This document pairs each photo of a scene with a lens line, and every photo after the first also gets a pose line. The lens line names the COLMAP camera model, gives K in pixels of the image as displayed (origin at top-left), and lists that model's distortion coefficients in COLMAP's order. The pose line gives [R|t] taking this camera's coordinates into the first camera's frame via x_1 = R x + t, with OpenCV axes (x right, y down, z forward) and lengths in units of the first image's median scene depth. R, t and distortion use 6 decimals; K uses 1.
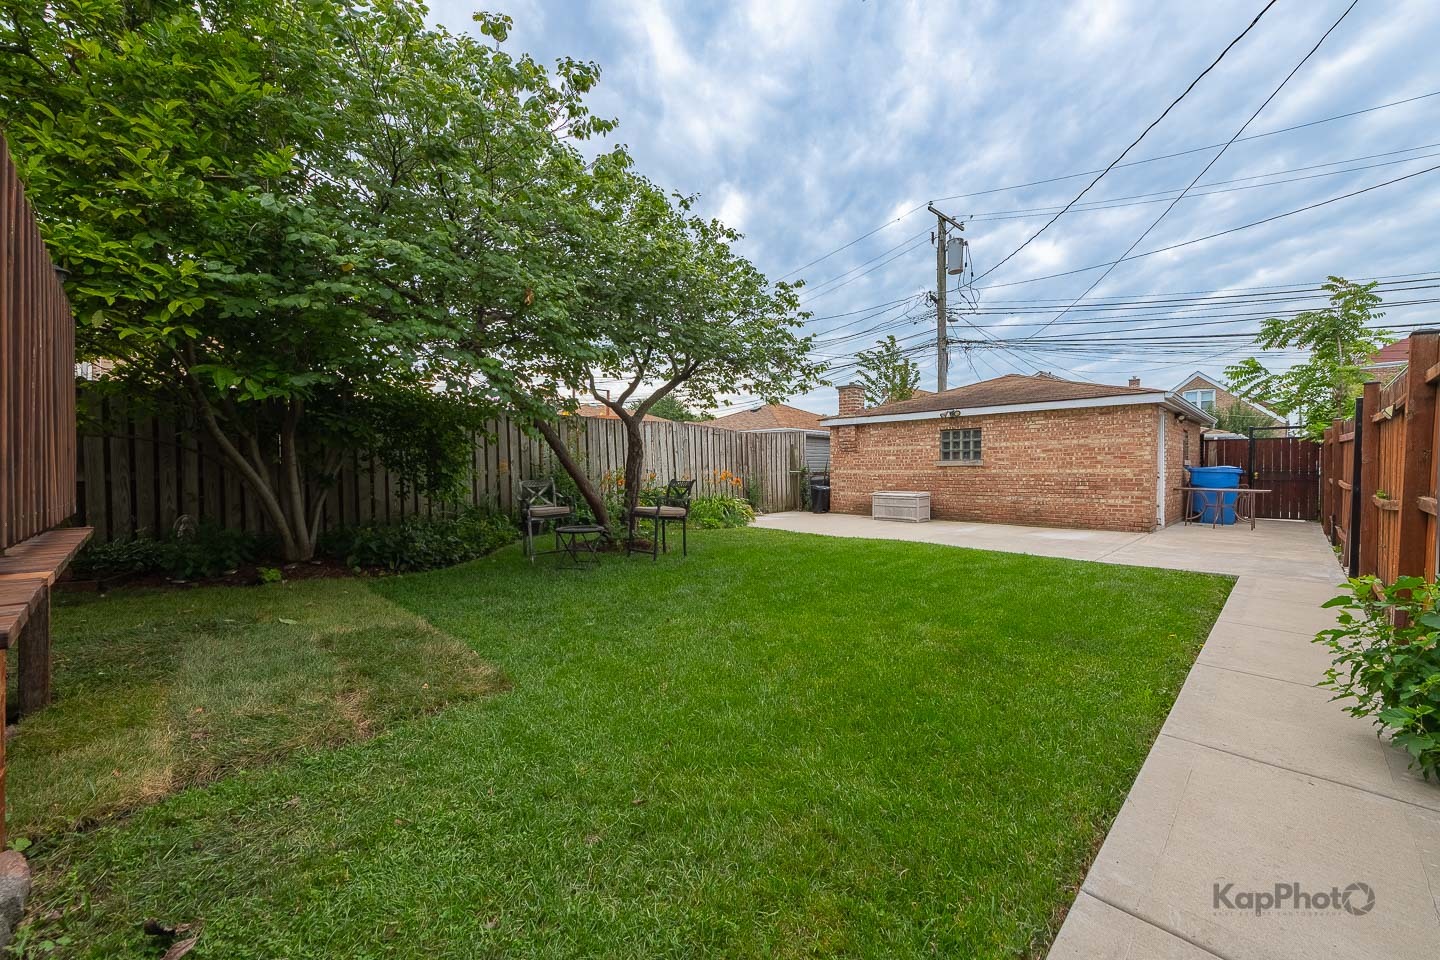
lens RADIAL K [[566.4, 0, 720.0], [0, 566.4, 480.0], [0, 0, 1]] dist [0.014133, -0.000280]
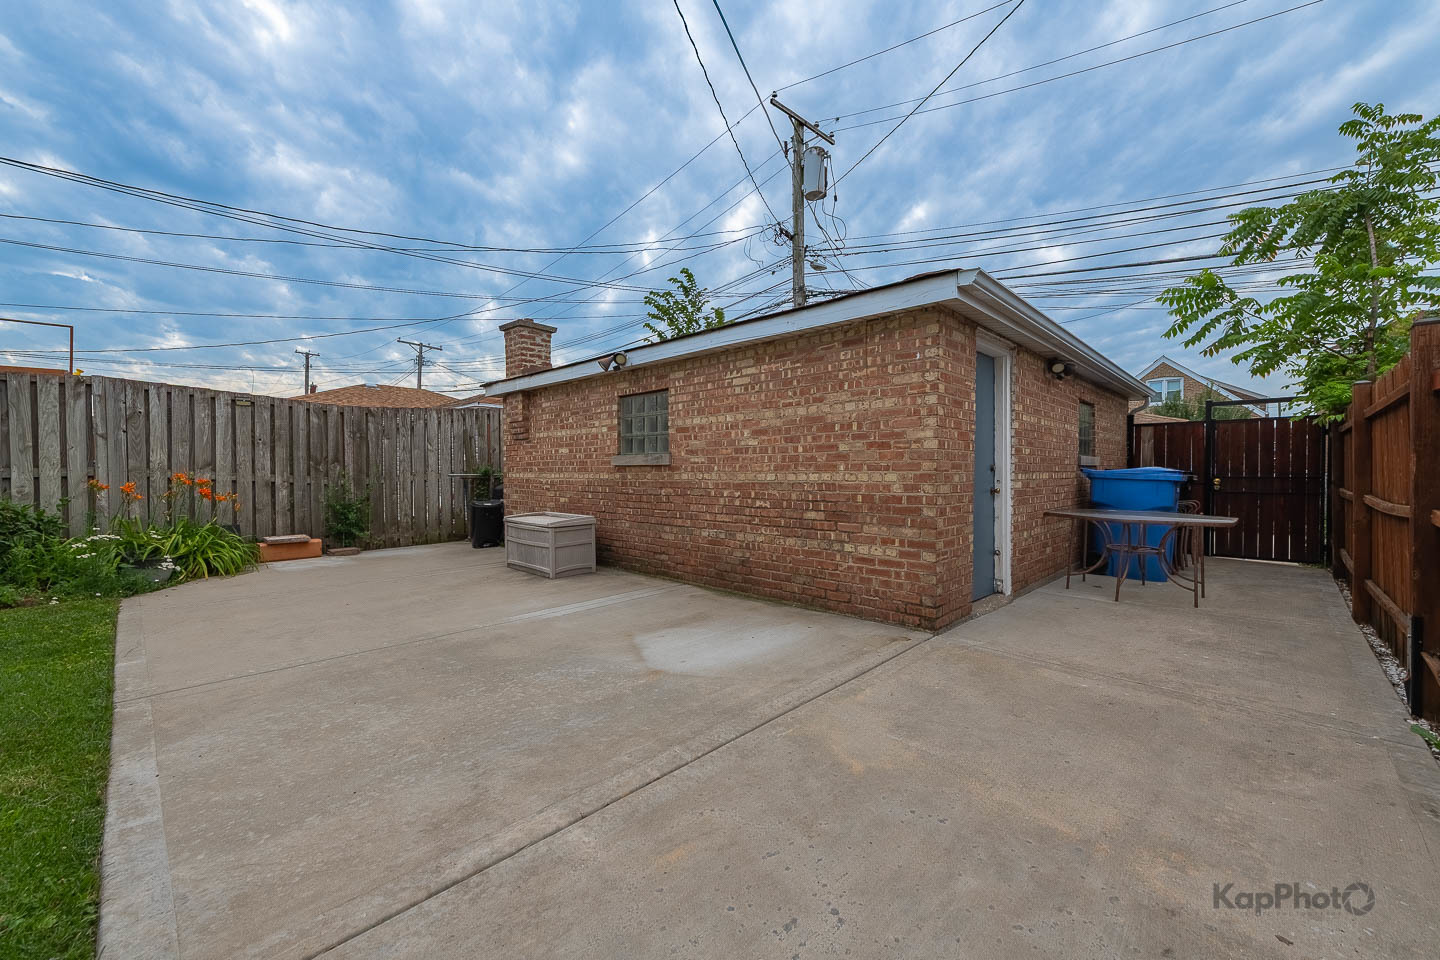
lens RADIAL K [[566.4, 0, 720.0], [0, 566.4, 480.0], [0, 0, 1]] dist [0.014133, -0.000280]
pose [[0.999844, 0.003442, 0.017348, 0.475833], [-0.003396, 0.999991, -0.002666, -0.010493], [-0.017357, 0.002606, 0.999846, 0.483825]]
